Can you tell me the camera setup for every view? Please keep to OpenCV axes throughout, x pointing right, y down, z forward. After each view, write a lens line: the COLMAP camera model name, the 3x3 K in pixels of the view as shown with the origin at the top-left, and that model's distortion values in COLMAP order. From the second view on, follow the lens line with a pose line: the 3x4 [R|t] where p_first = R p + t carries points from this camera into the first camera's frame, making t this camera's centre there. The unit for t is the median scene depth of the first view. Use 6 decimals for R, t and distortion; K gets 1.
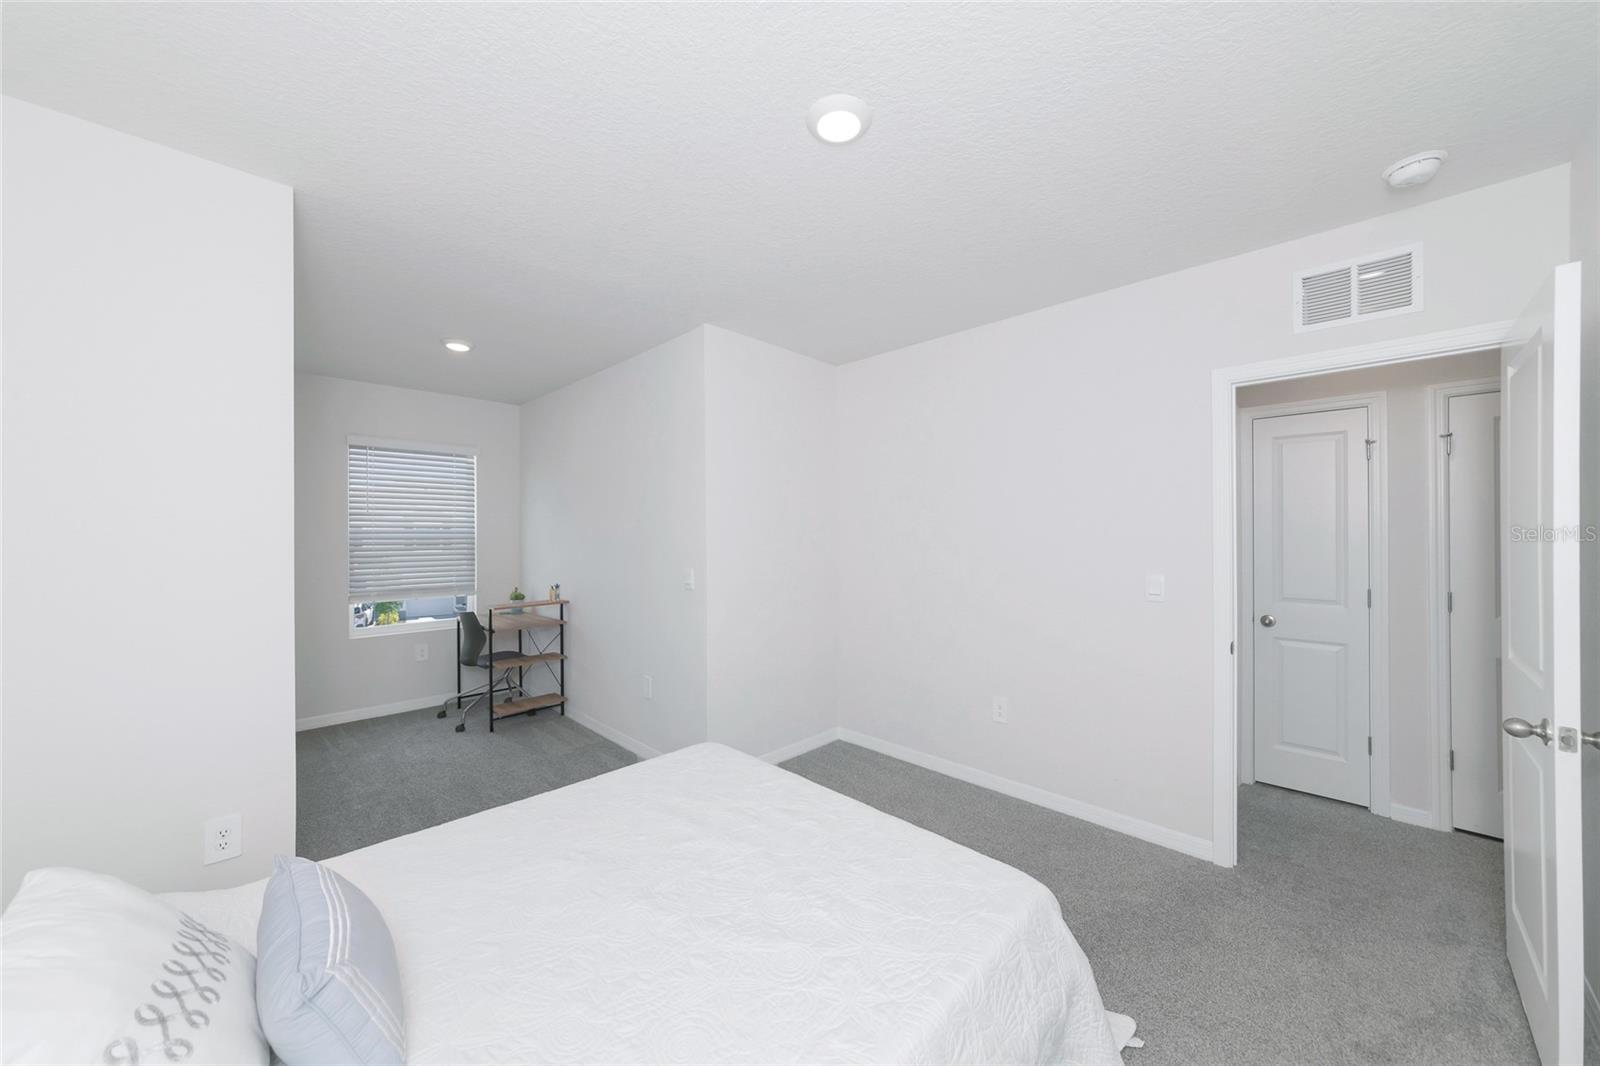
lens RADIAL K [[569.1, 0, 805.8], [0, 569.1, 532.9], [0, 0, 1]] dist [0.001100, 0.000160]
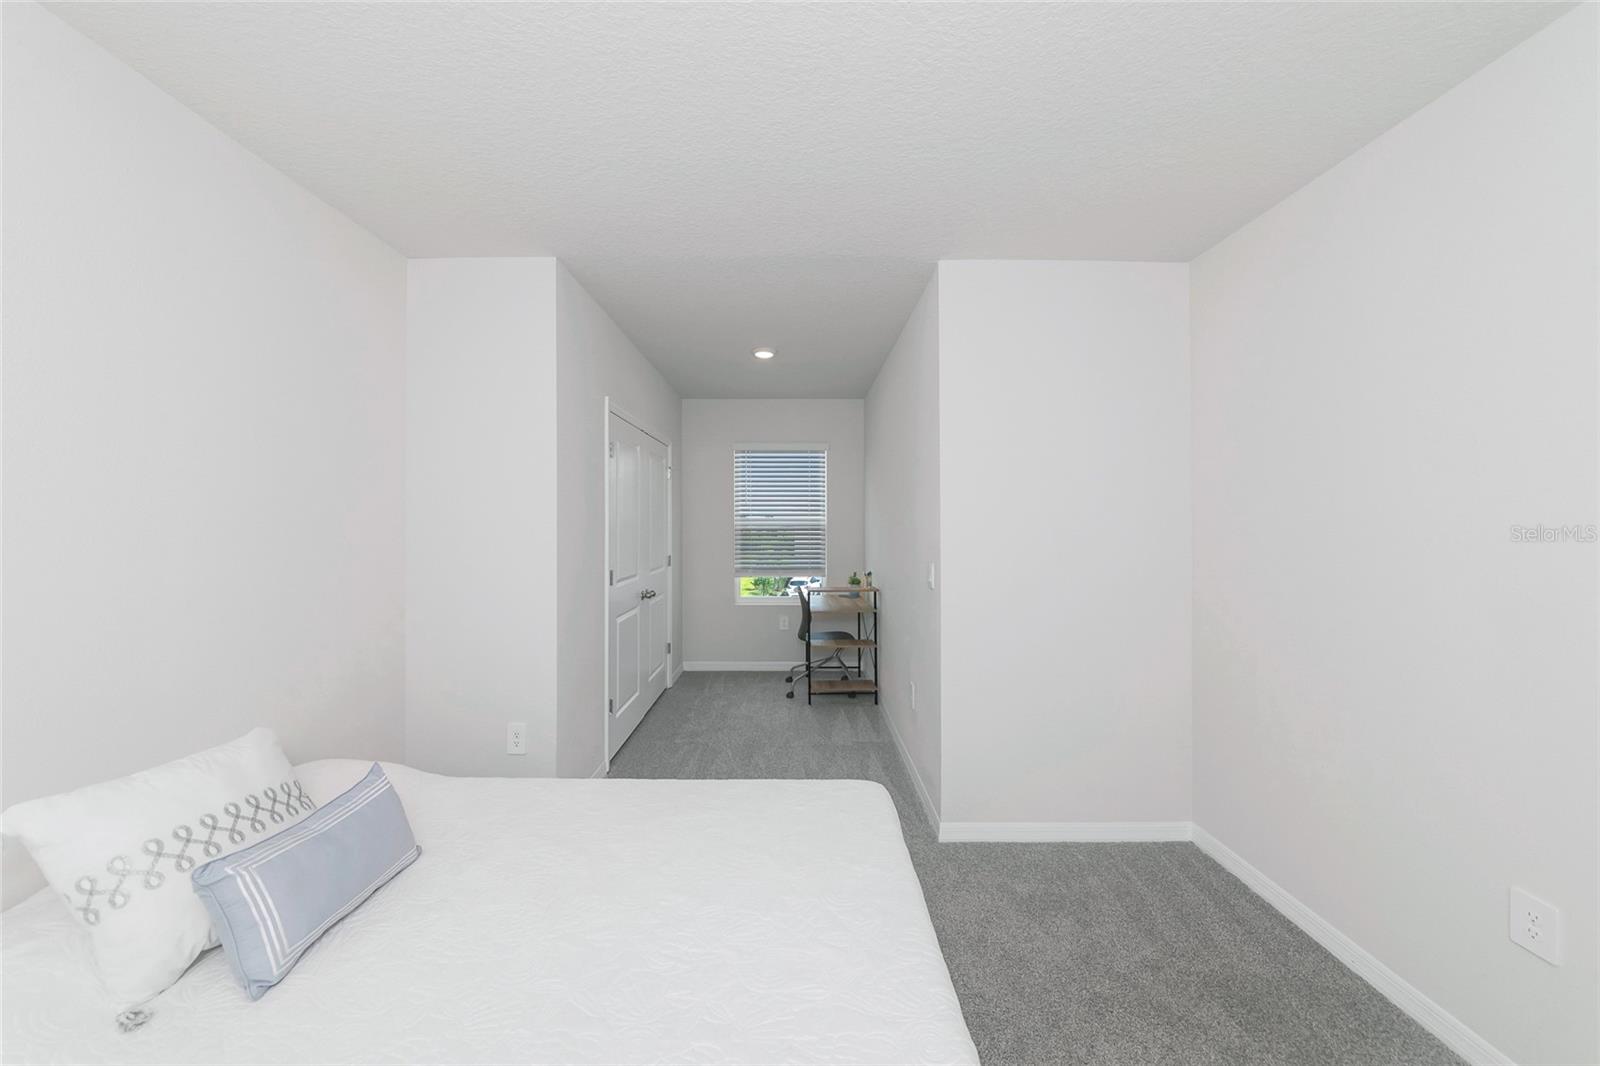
lens RADIAL K [[569.1, 0, 796.8], [0, 569.1, 517.8], [0, 0, 1]] dist [0.001100, 0.000160]
pose [[0.704567, -0.001495, -0.709636, 0.196798], [-0.002593, 0.999986, -0.004682, 0.000255], [0.709633, 0.005139, 0.704553, 0.219396]]
